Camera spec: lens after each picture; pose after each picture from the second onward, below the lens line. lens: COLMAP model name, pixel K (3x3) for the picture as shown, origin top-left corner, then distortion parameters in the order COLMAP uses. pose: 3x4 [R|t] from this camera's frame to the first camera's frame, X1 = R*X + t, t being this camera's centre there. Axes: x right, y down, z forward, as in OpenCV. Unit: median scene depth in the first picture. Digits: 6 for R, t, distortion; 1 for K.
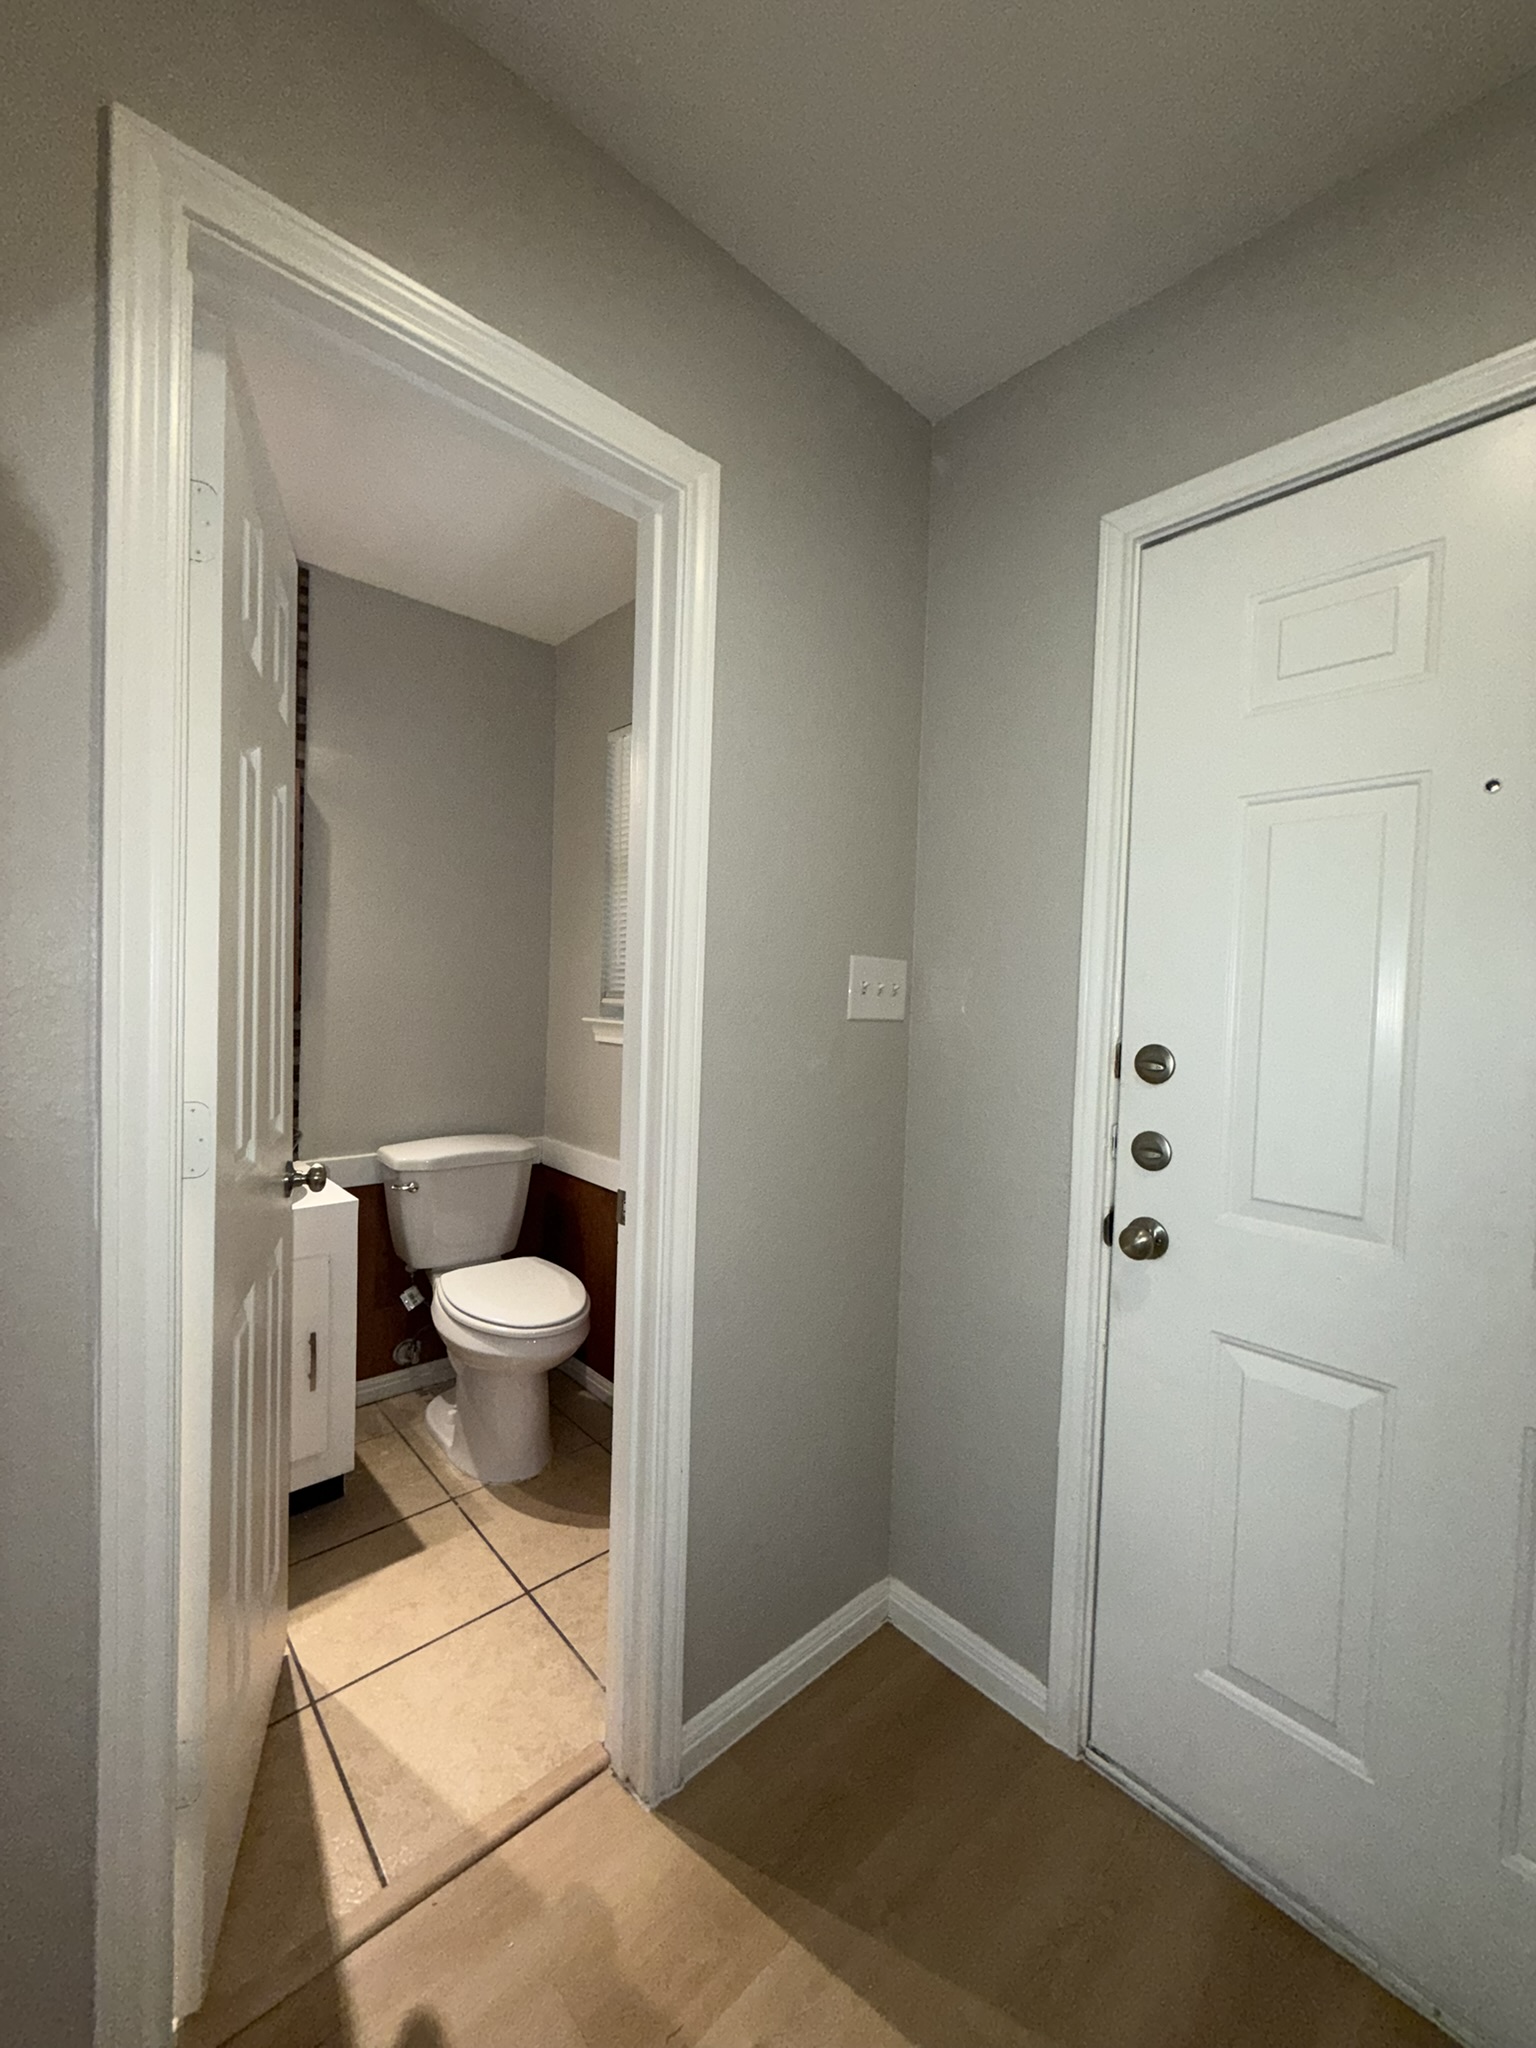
lens RADIAL K [[813.6, 0, 770.9], [0, 813.6, 1023.4], [0, 0, 1]] dist [0.002389, 0.000209]
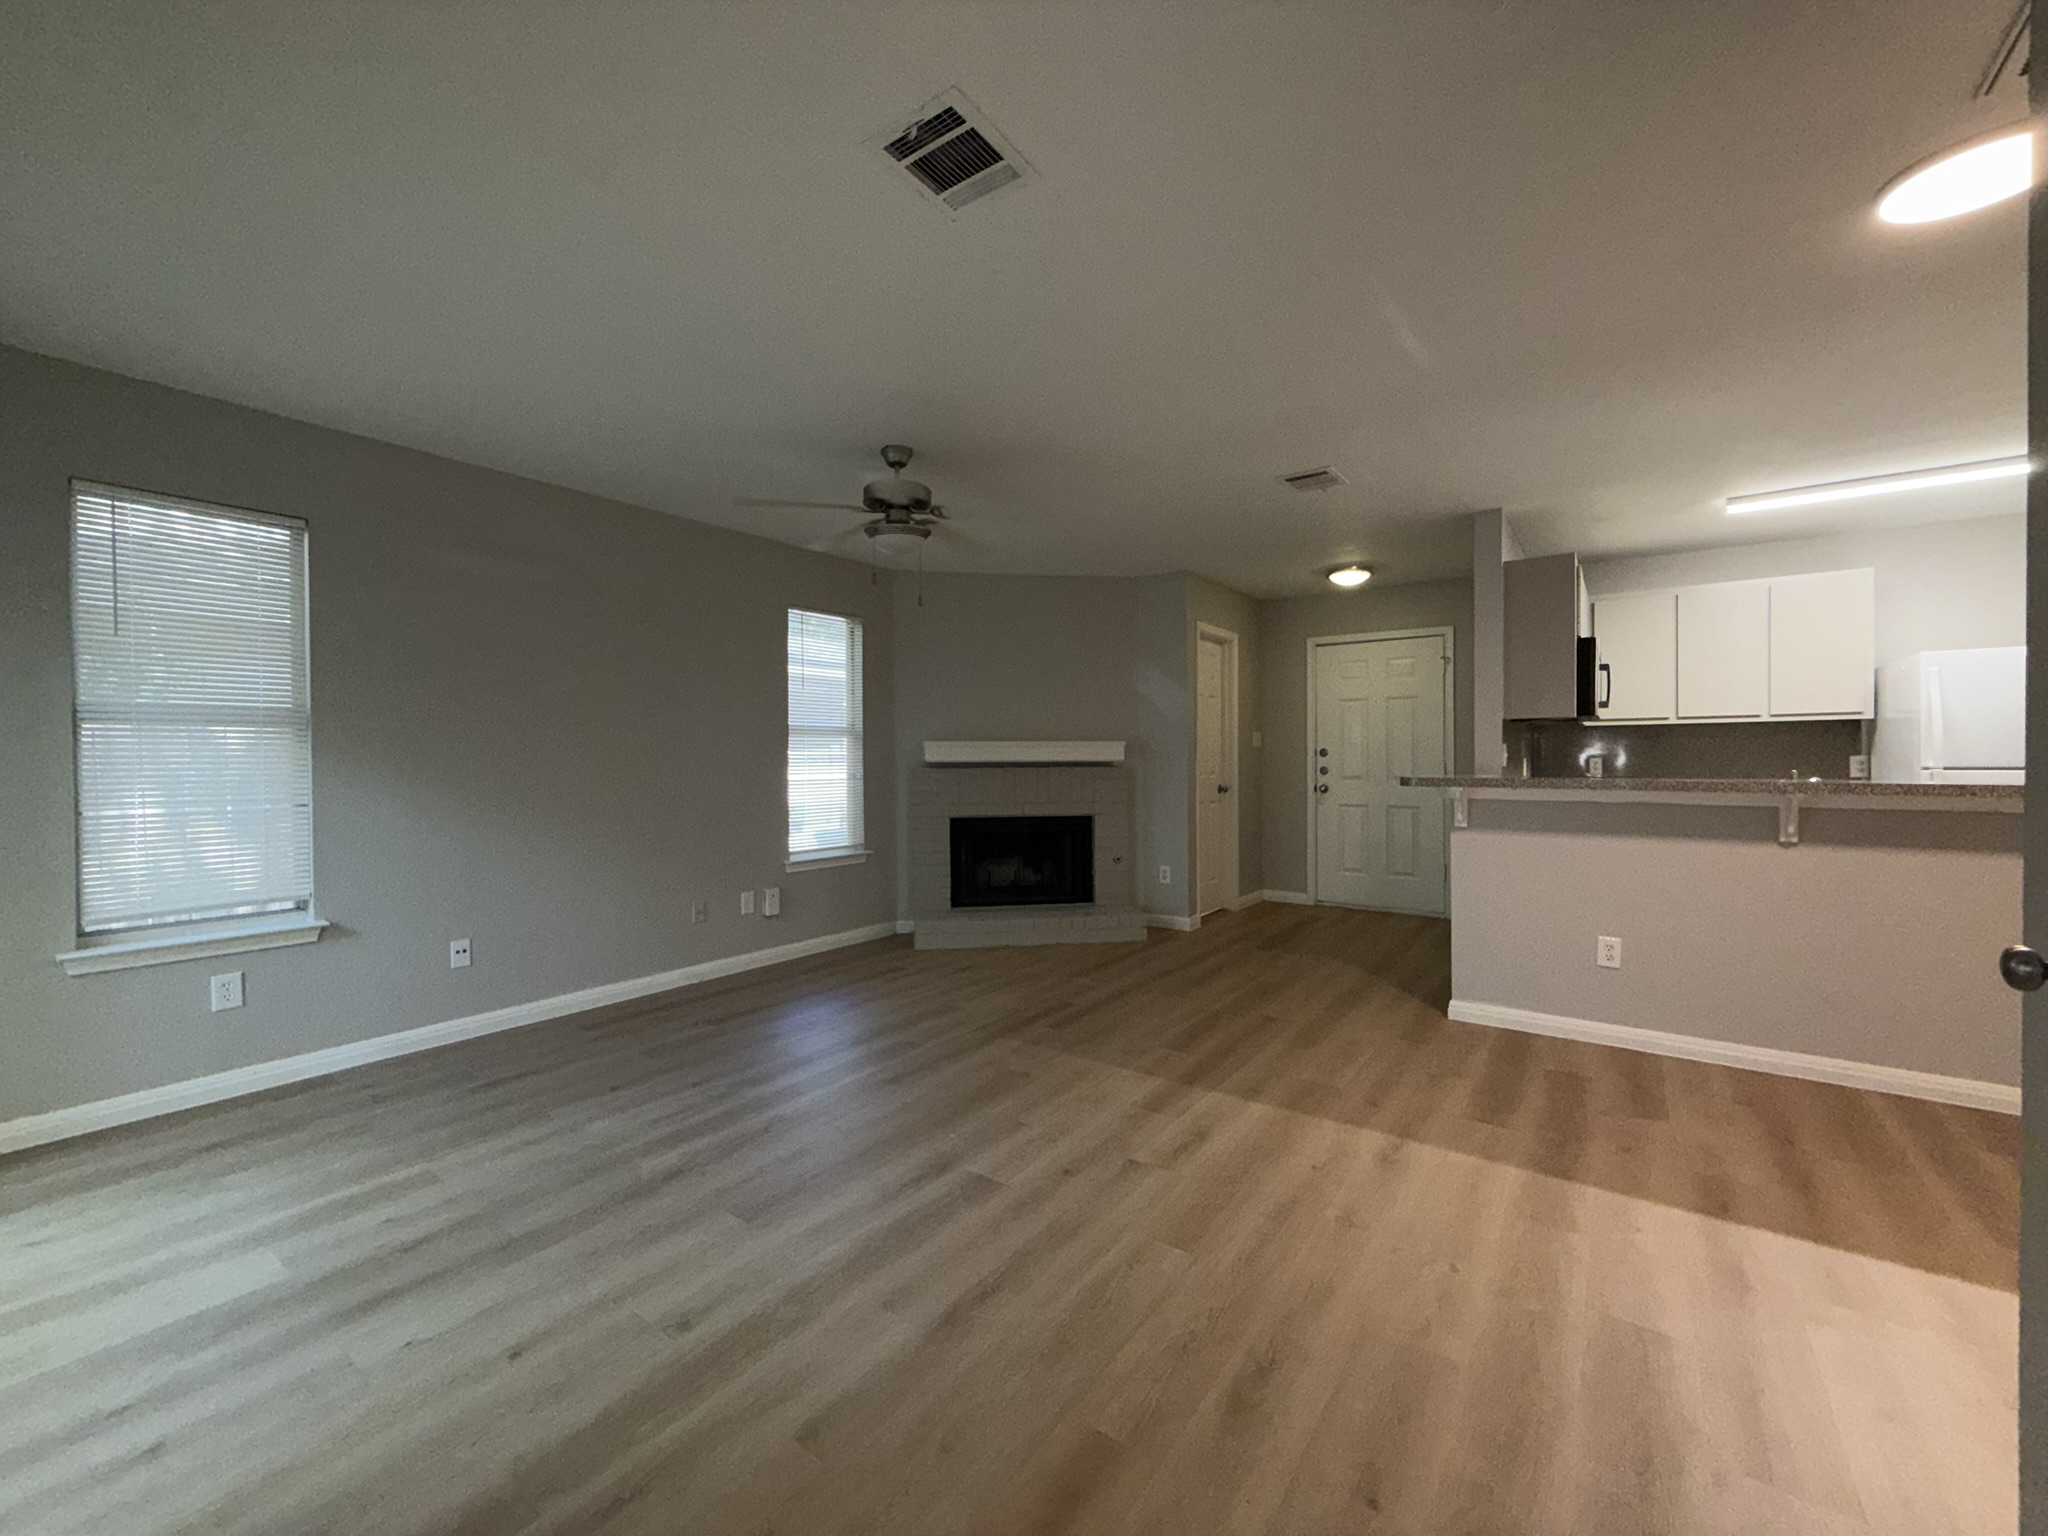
lens RADIAL K [[813.6, 0, 1015.8], [0, 813.6, 761.7], [0, 0, 1]] dist [0.002389, 0.000209]
pose [[0.979945, -0.042238, 0.194739, -2.226242], [0.047555, 0.998610, -0.022708, 0.123979], [-0.193509, 0.031513, 0.980592, -3.329604]]
